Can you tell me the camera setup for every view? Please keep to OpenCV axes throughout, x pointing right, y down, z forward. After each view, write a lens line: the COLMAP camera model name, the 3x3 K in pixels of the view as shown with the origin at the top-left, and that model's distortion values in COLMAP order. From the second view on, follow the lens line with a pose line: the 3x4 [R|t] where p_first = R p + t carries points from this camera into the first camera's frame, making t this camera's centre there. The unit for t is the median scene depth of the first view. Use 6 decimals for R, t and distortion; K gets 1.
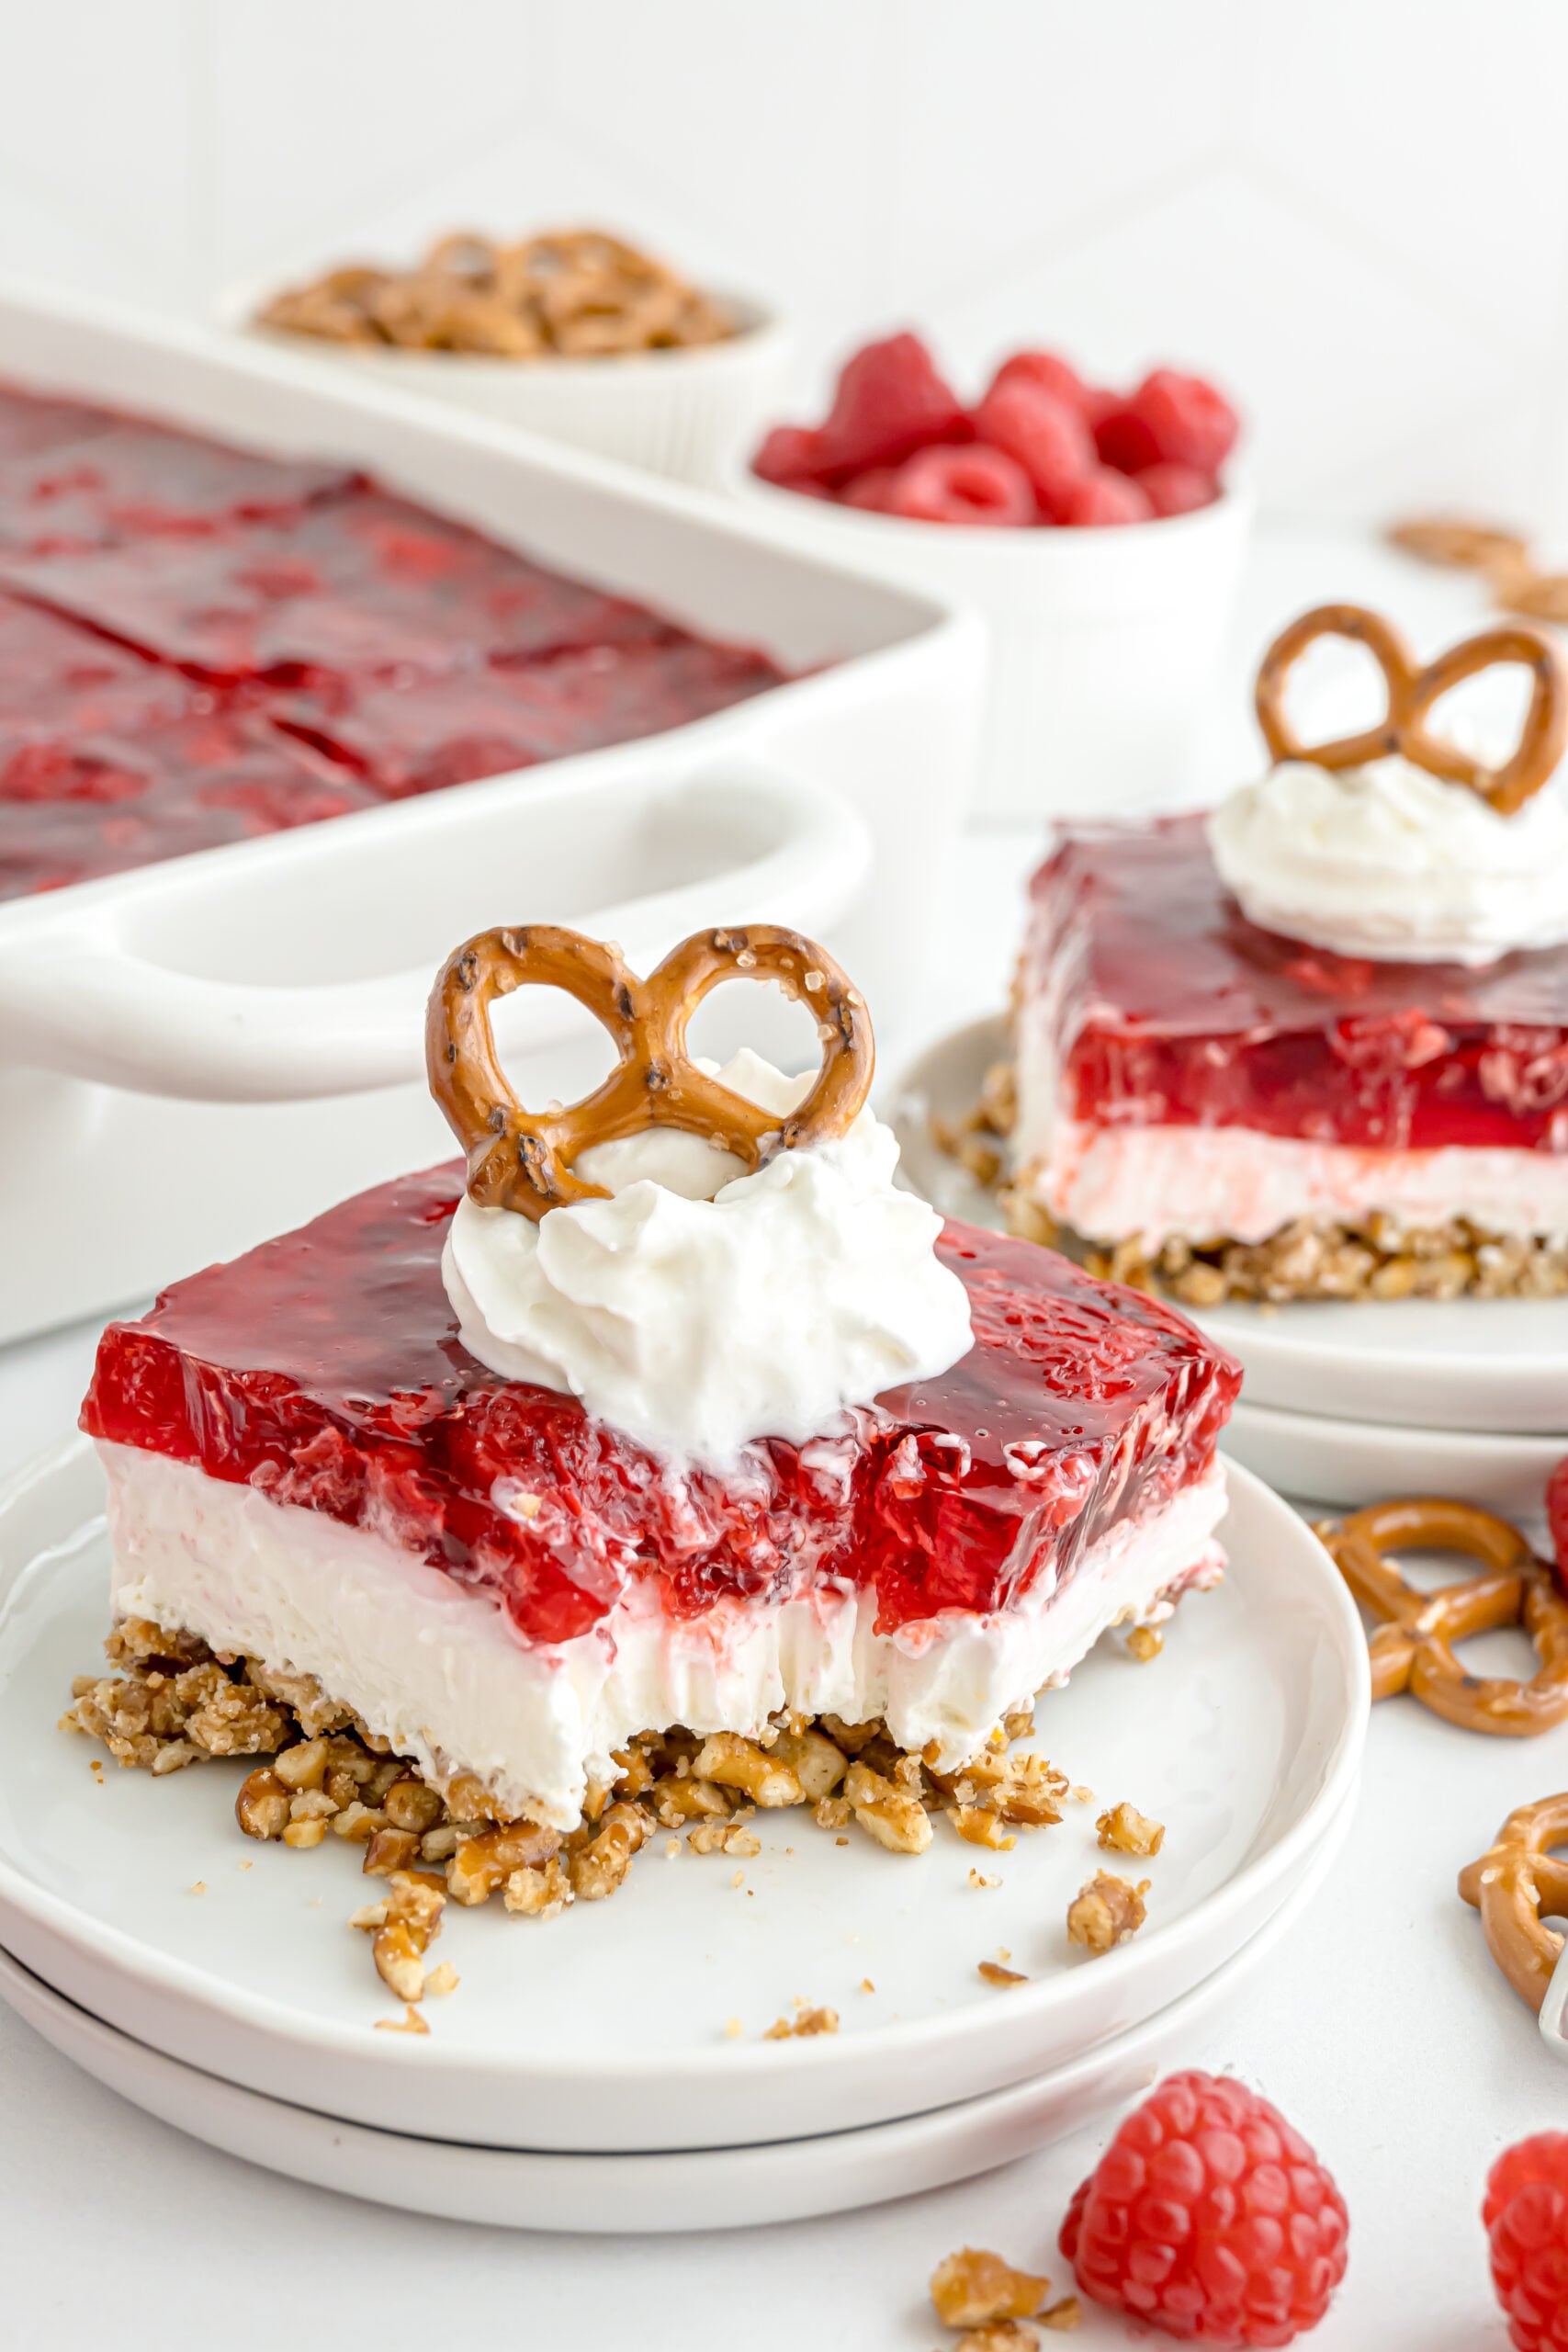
lens RADIAL K [[3466.0, 0, 822.3], [0, 3466.0, 1209.3], [0, 0, 1]] dist [-0.006760, 0.035982]
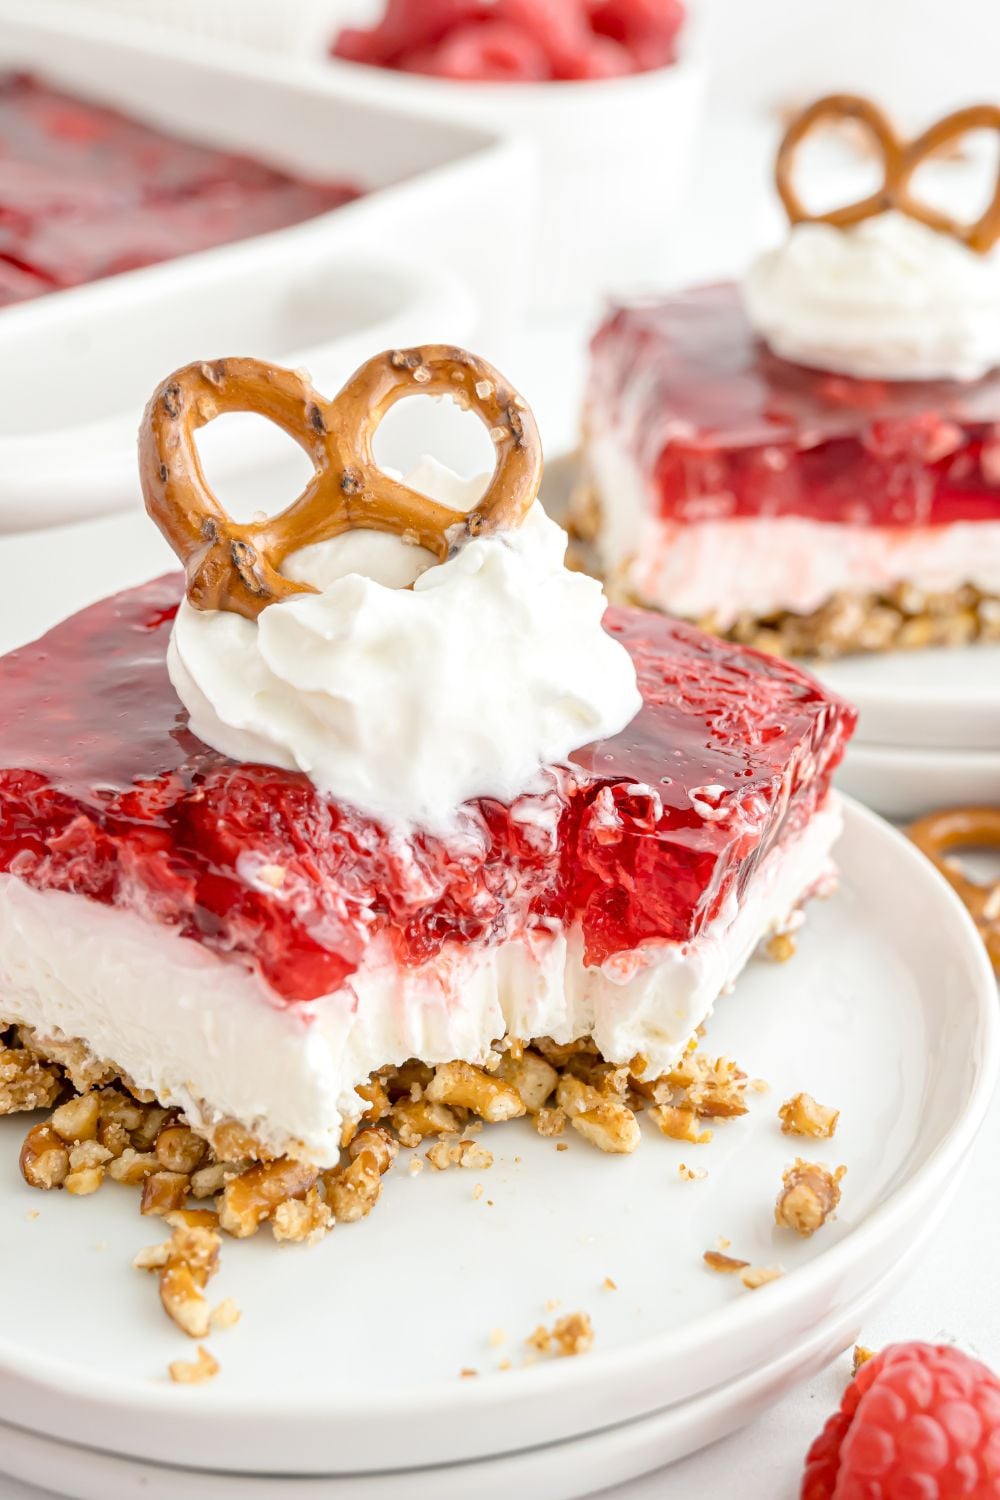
lens RADIAL K [[2210.7, 0, 524.5], [0, 2210.7, 771.2], [0, 0, 1]] dist [-0.006760, 0.035982]
pose [[0.994947, -0.067533, 0.074296, -0.052962], [0.062761, 0.995923, 0.064792, 0.012228], [-0.078368, -0.059801, 0.995129, 0.292726]]
